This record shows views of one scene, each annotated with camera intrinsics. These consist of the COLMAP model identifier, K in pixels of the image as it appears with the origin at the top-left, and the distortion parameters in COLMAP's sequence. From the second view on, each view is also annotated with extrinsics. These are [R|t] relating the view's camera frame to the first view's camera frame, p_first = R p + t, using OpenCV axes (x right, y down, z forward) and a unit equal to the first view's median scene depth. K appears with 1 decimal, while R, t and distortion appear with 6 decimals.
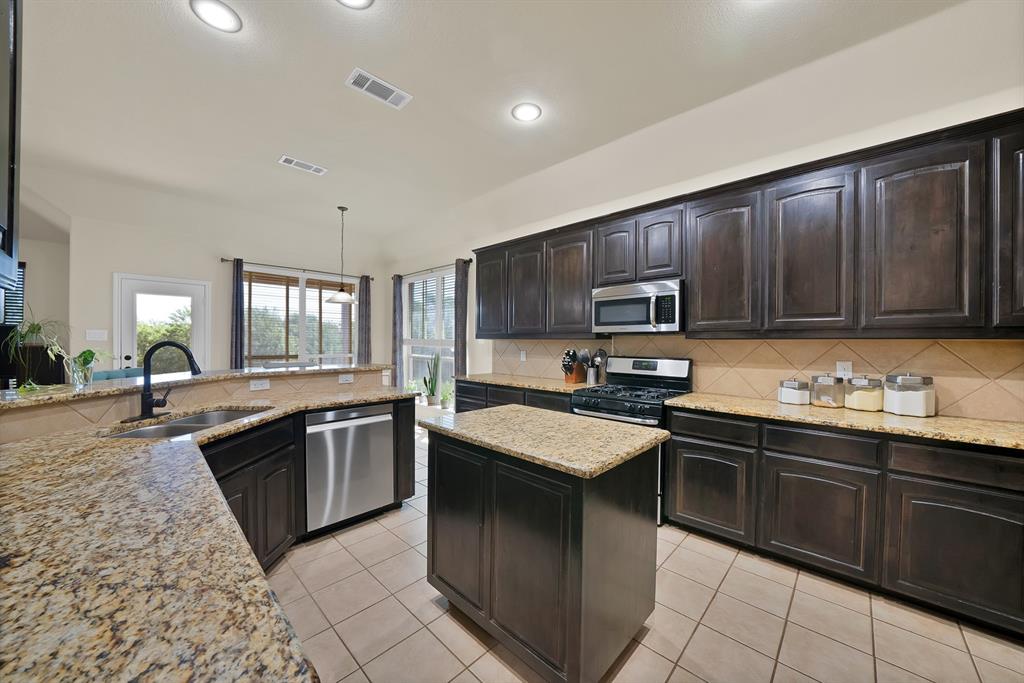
lens RADIAL K [[363.0, 0, 512.0], [0, 363.0, 341.5], [0, 0, 1]] dist [-0.019865, 0.000309]
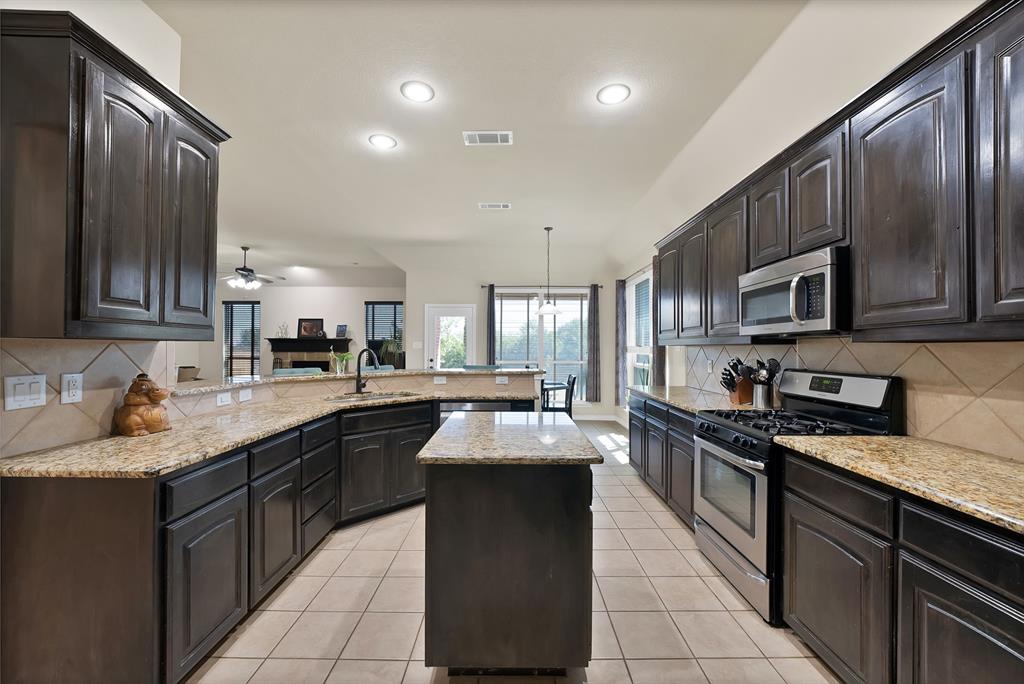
lens RADIAL K [[400.6, 0, 512.0], [0, 400.6, 342.0], [0, 0, 1]] dist [0.000259, -0.000073]
pose [[0.692398, -0.015238, -0.721355, 0.488043], [0.001531, 0.999806, -0.019650, 0.003675], [0.721514, 0.012501, 0.692287, 0.108467]]
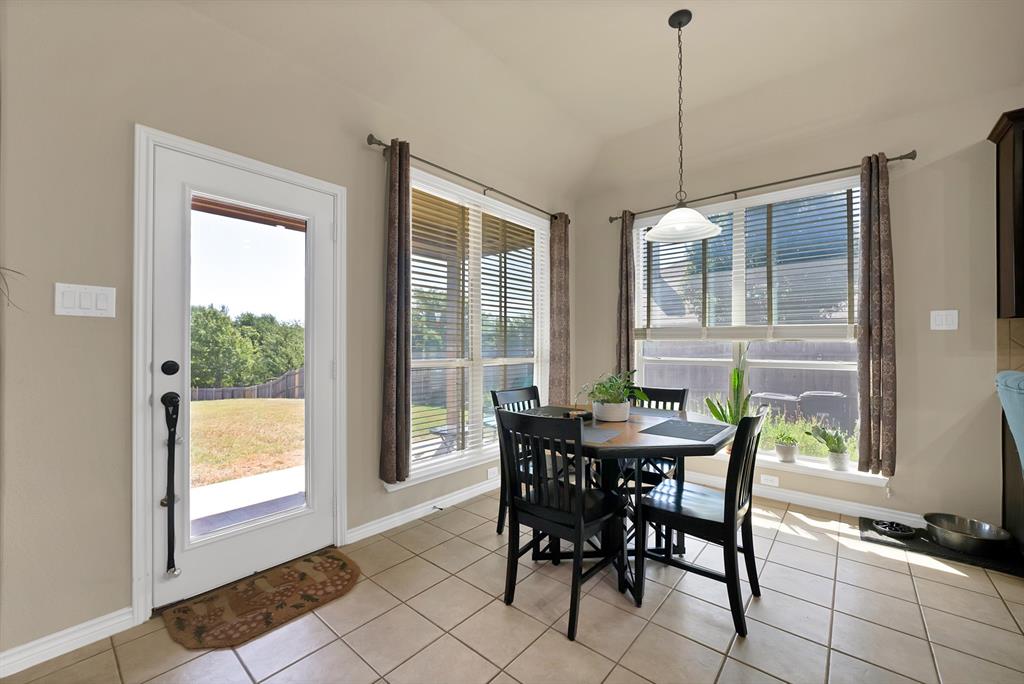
lens RADIAL K [[403.1, 0, 506.4], [0, 403.1, 344.7], [0, 0, 1]] dist [-0.018161, 0.000026]
pose [[0.998353, -0.006319, 0.057017, -1.037520], [0.006483, 0.999975, -0.002680, 0.034871], [-0.056998, 0.003045, 0.998370, 0.786135]]
